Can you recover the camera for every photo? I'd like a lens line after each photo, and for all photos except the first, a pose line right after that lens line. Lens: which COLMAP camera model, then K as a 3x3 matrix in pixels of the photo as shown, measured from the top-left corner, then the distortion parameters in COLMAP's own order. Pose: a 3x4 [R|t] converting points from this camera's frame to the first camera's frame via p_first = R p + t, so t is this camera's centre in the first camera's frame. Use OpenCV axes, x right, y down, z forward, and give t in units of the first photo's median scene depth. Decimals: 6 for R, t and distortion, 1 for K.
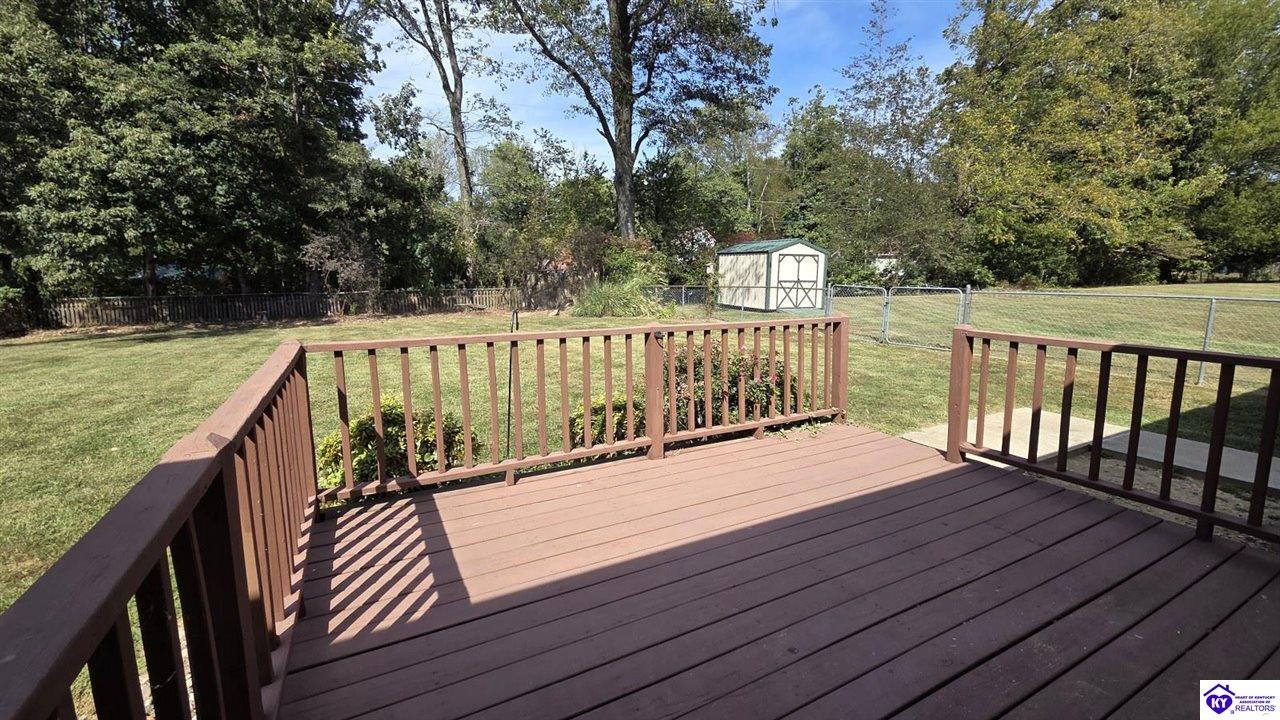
lens RADIAL K [[522.8, 0, 637.6], [0, 522.8, 348.5], [0, 0, 1]] dist [0.003477, 0.000374]
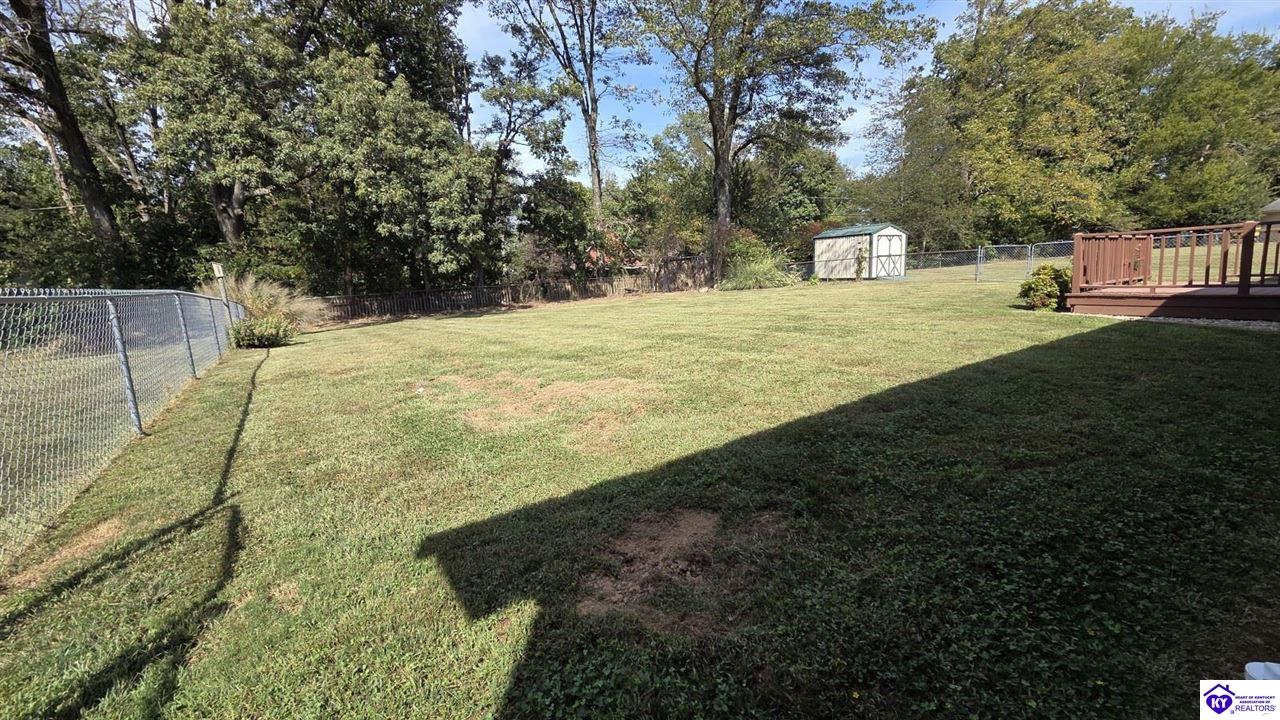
lens RADIAL K [[522.8, 0, 637.6], [0, 522.8, 348.5], [0, 0, 1]] dist [0.003477, 0.000374]
pose [[0.992355, -0.062890, 0.106187, -0.406526], [0.063309, 0.997994, -0.000576, 0.056040], [-0.105938, 0.007294, 0.994346, -0.205274]]
